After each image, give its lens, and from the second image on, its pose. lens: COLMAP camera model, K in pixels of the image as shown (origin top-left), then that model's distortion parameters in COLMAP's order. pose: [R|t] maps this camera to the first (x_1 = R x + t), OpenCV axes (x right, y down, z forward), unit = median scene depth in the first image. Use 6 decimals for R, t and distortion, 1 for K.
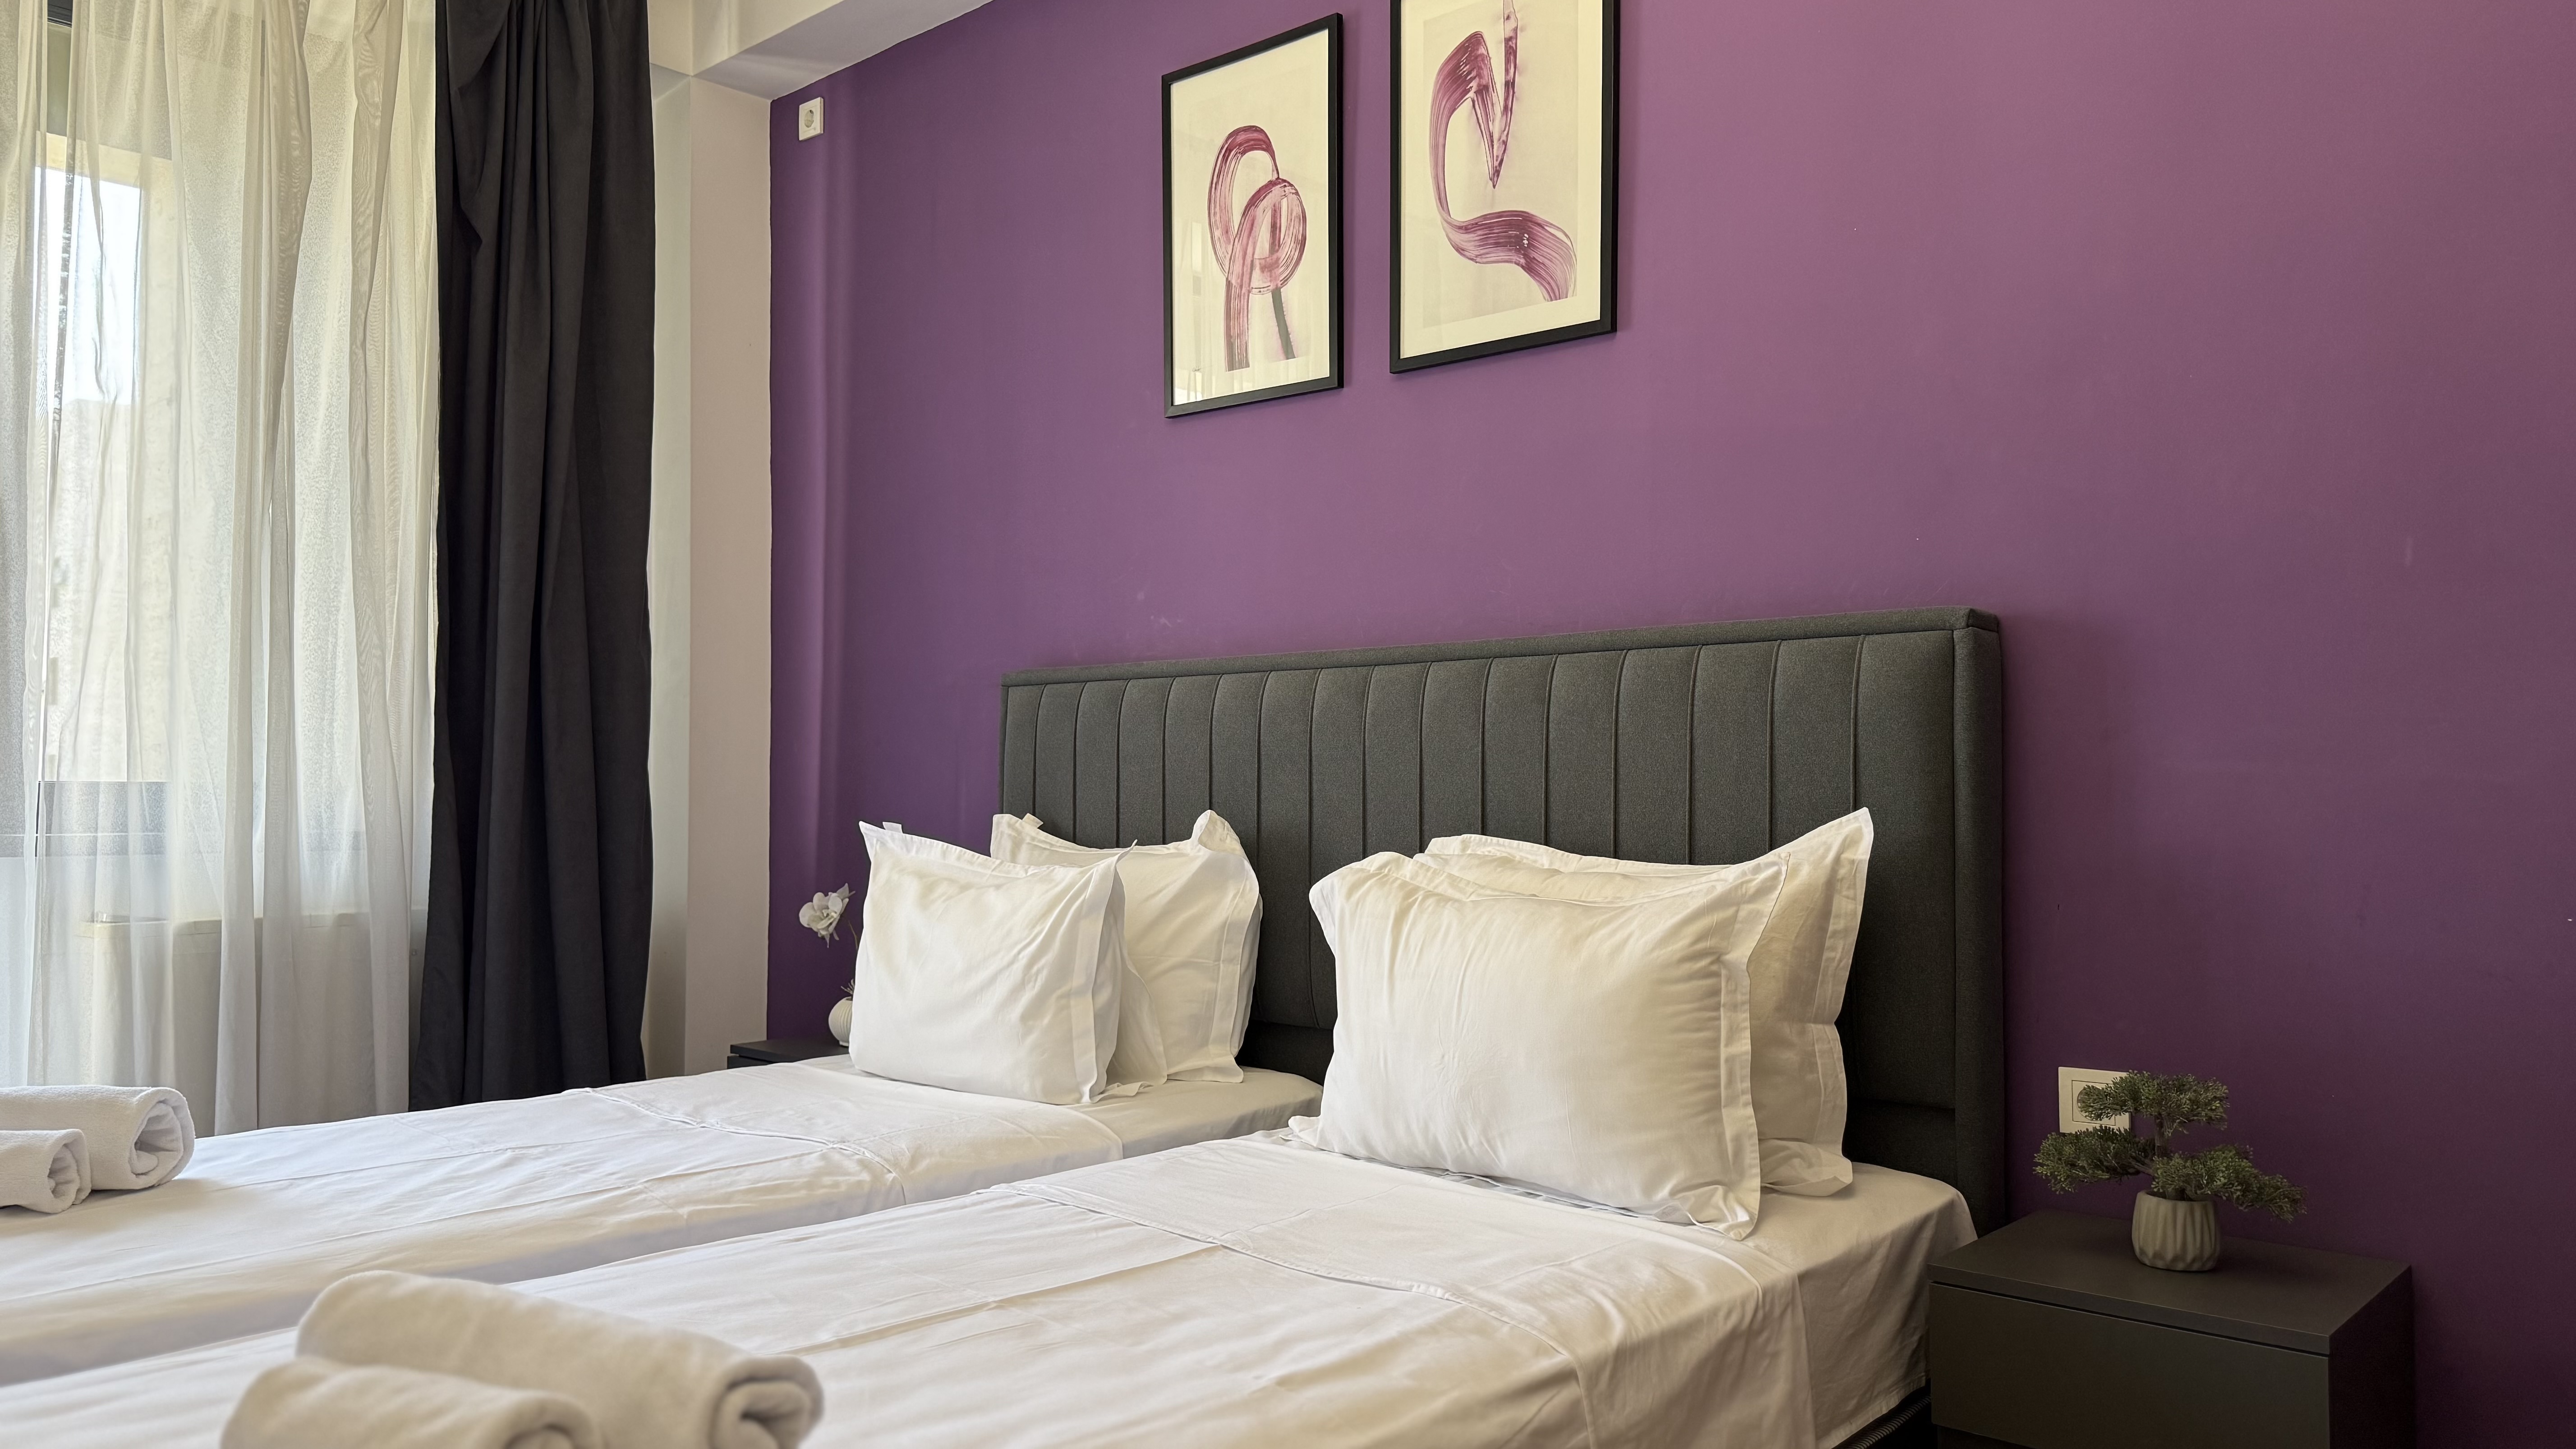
lens RADIAL K [[1780.6, 0, 1288.0], [0, 1780.6, 724.5], [0, 0, 1]] dist [0.116918, -0.183844]
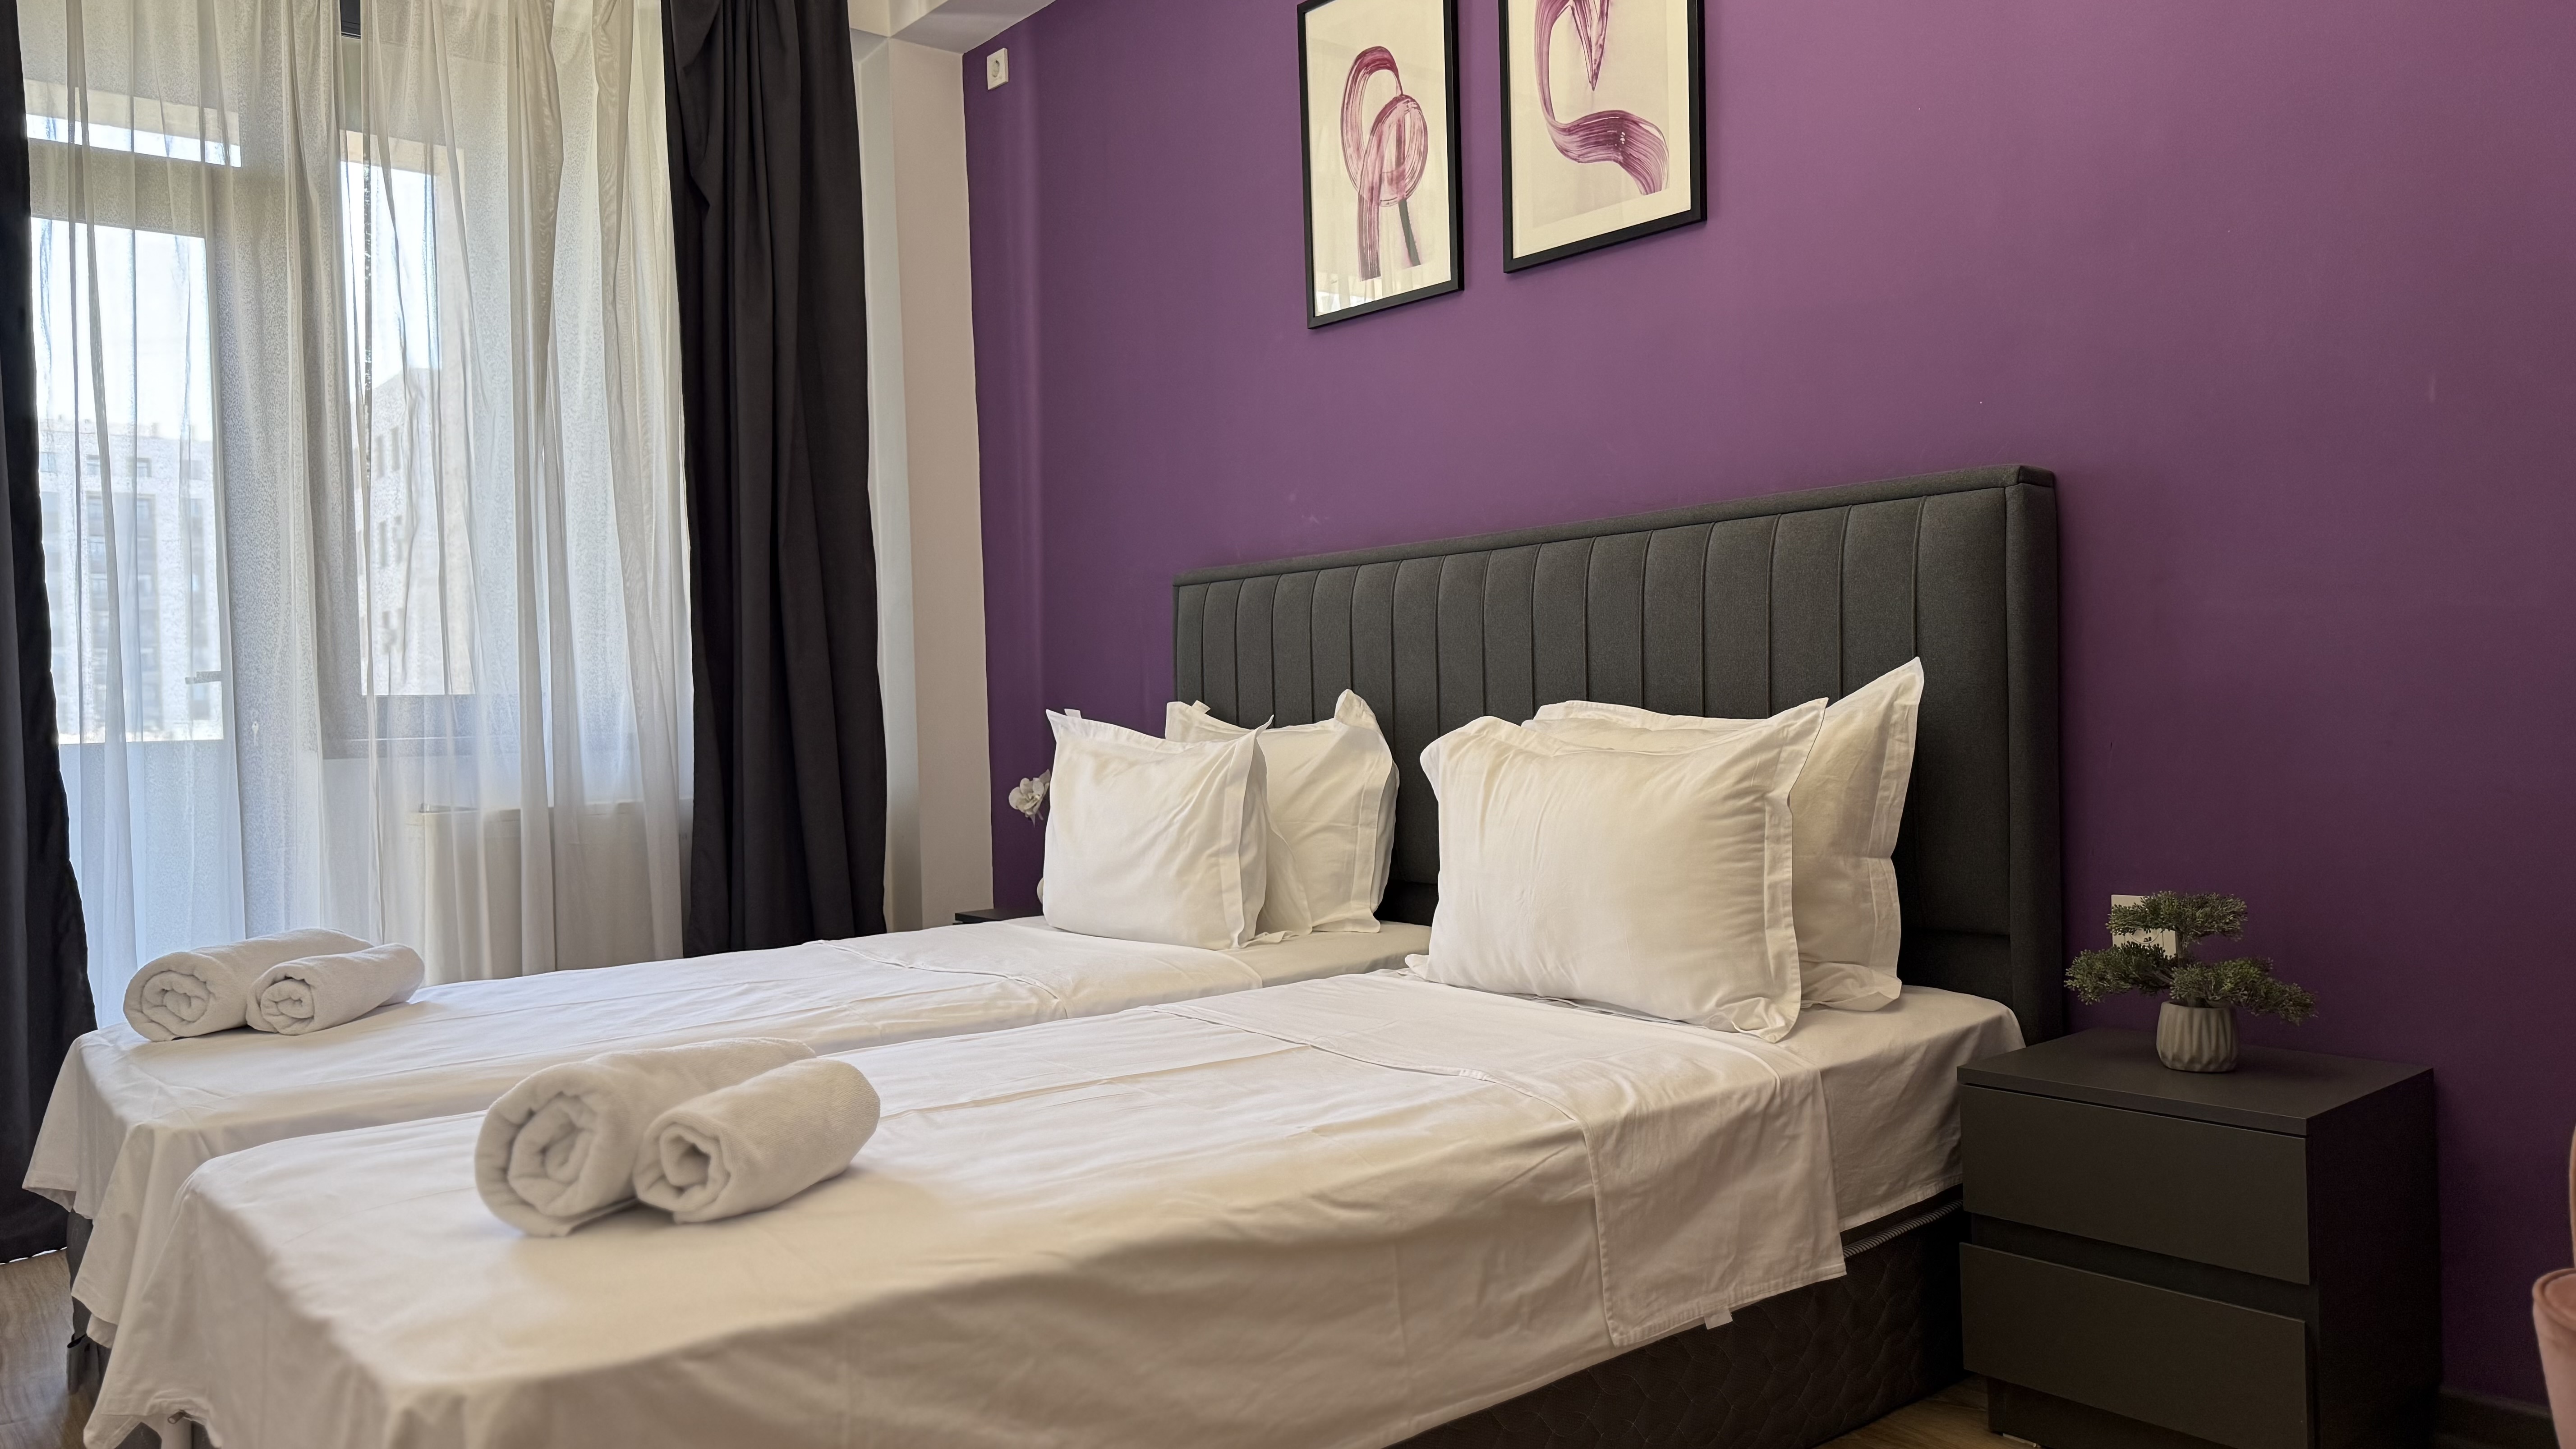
lens RADIAL K [[1780.6, 0, 1288.0], [0, 1780.6, 724.5], [0, 0, 1]] dist [0.116918, -0.183844]
pose [[0.988915, -0.025285, -0.146316, 0.097895], [0.032206, 0.998462, 0.045130, 0.023757], [0.144950, -0.049342, 0.988208, -0.107732]]
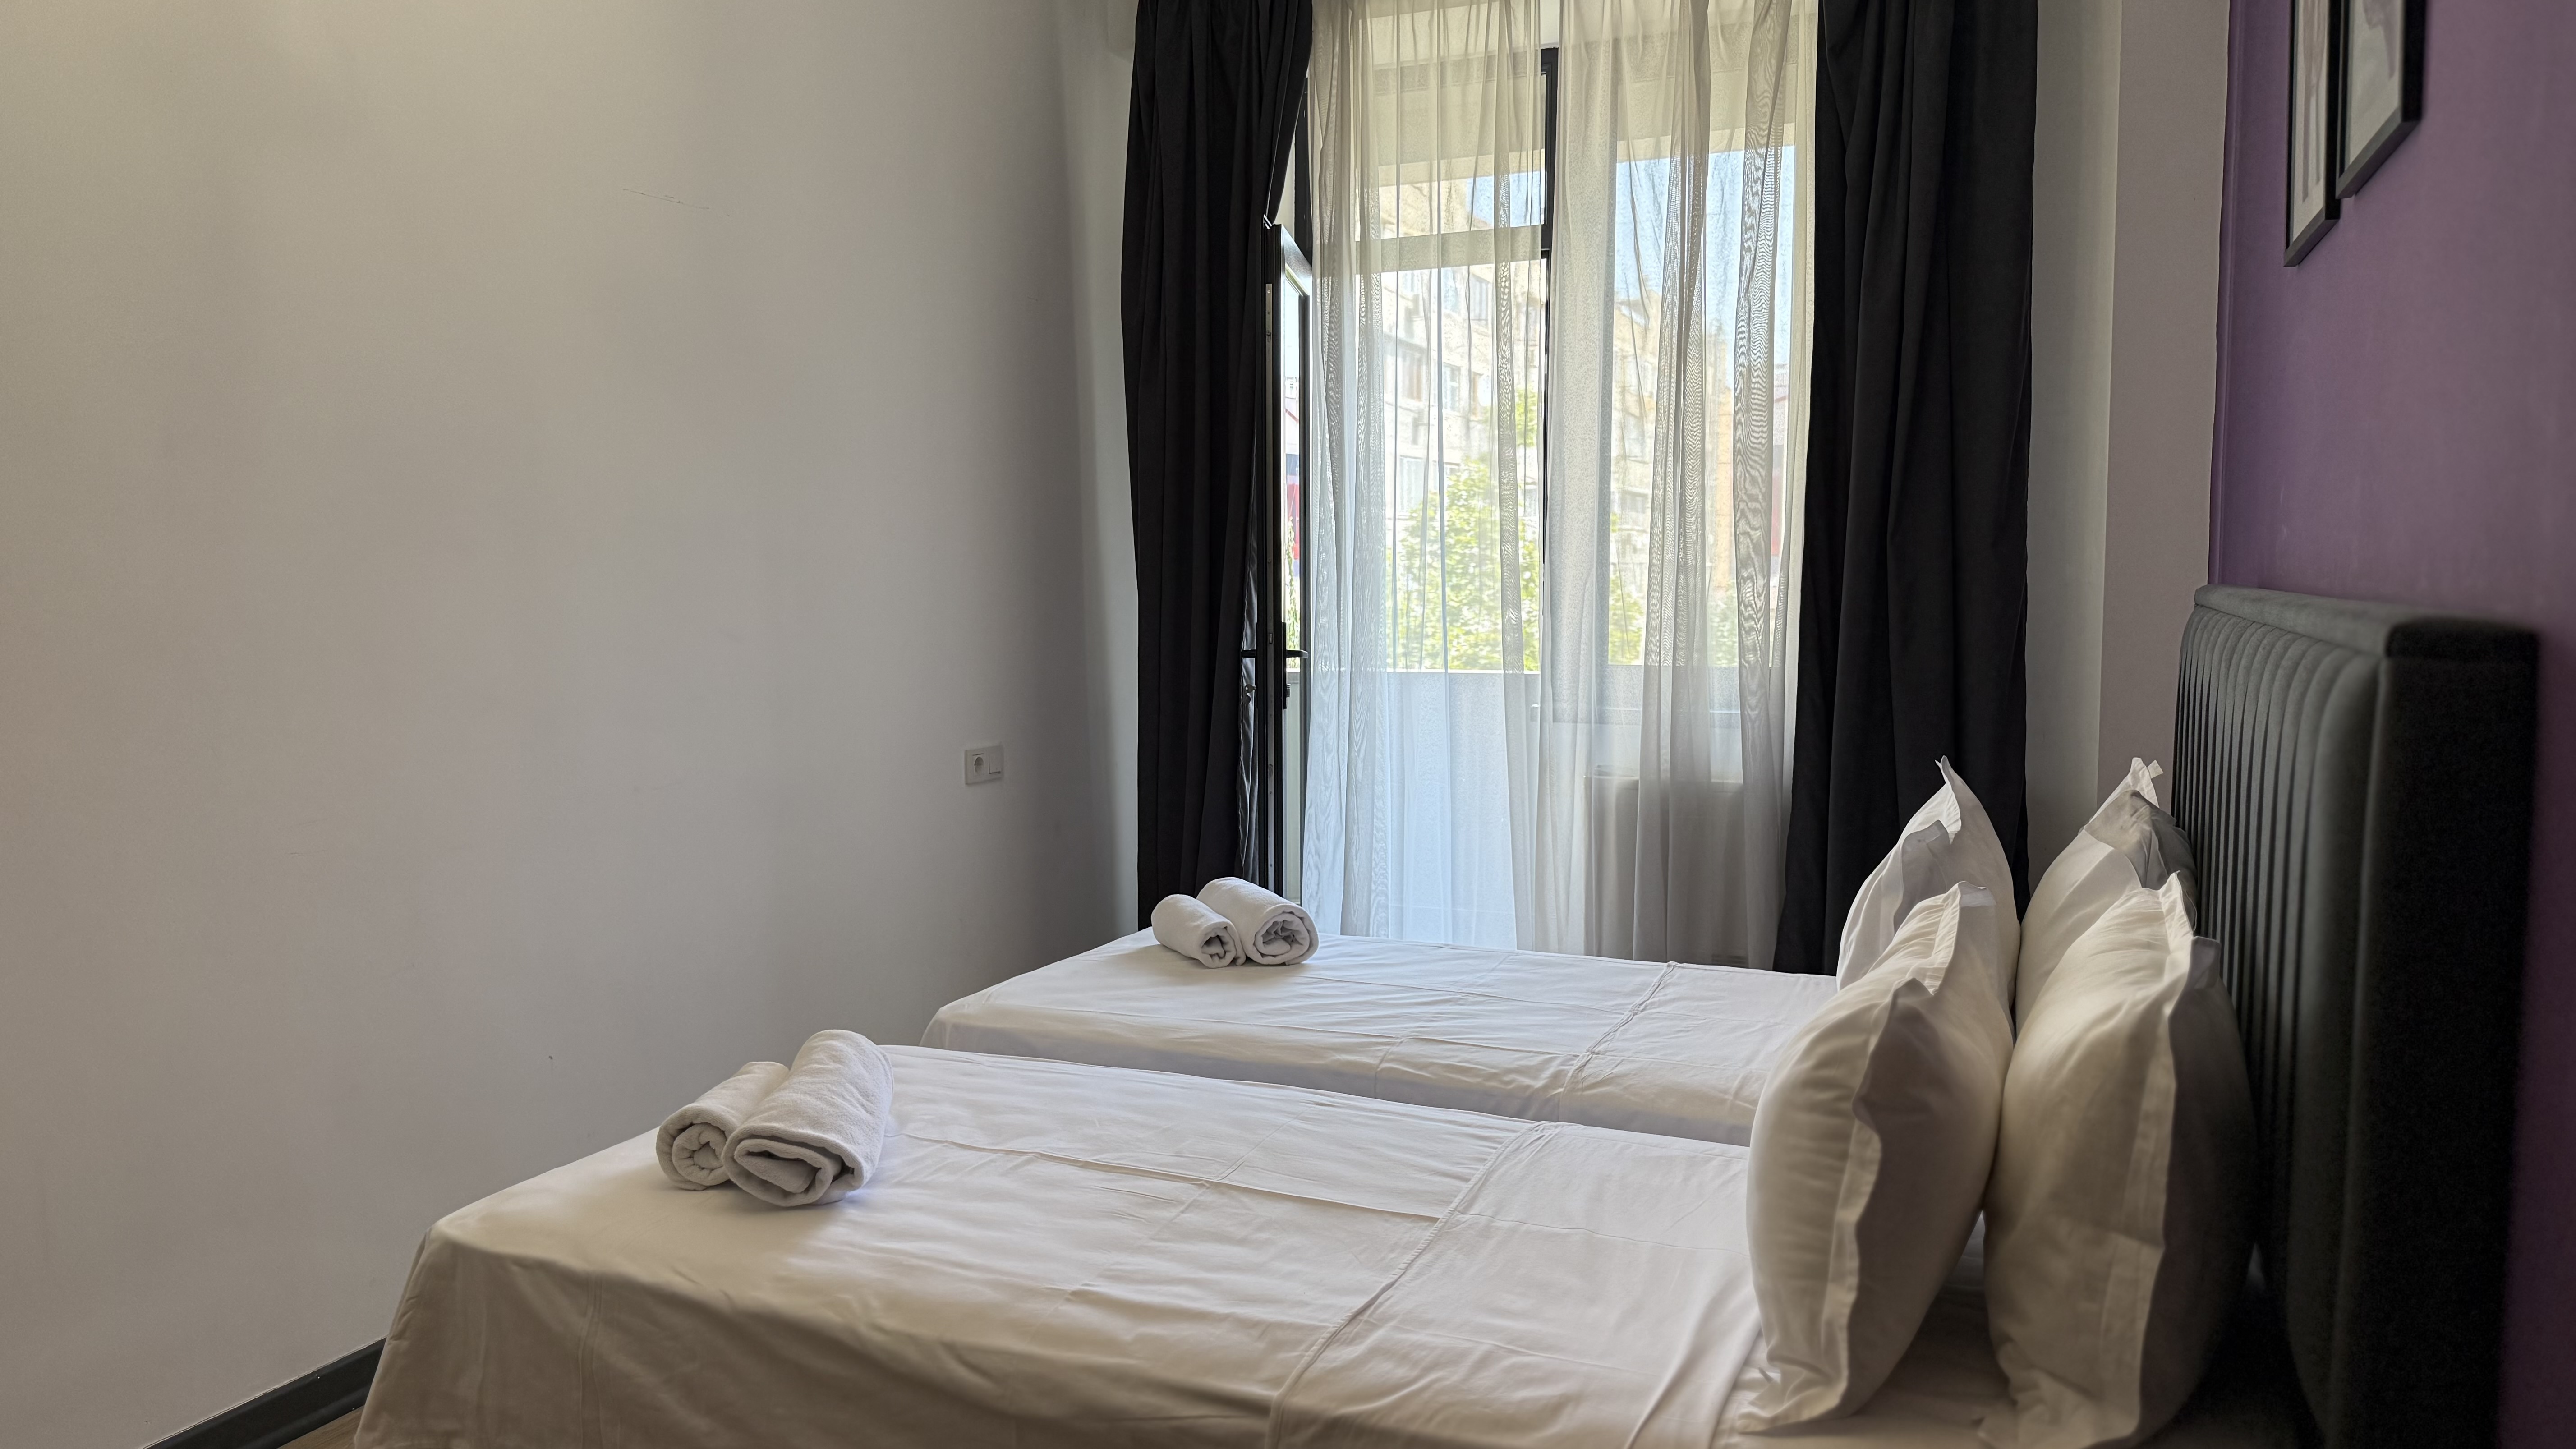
lens RADIAL K [[1762.7, 0, 1288.0], [0, 1762.7, 724.5], [0, 0, 1]] dist [0.081952, -0.175004]
pose [[0.342902, 0.078285, -0.936104, 0.729753], [0.036609, 0.994651, 0.096591, -0.092692], [0.938658, -0.067391, 0.338201, 0.453369]]
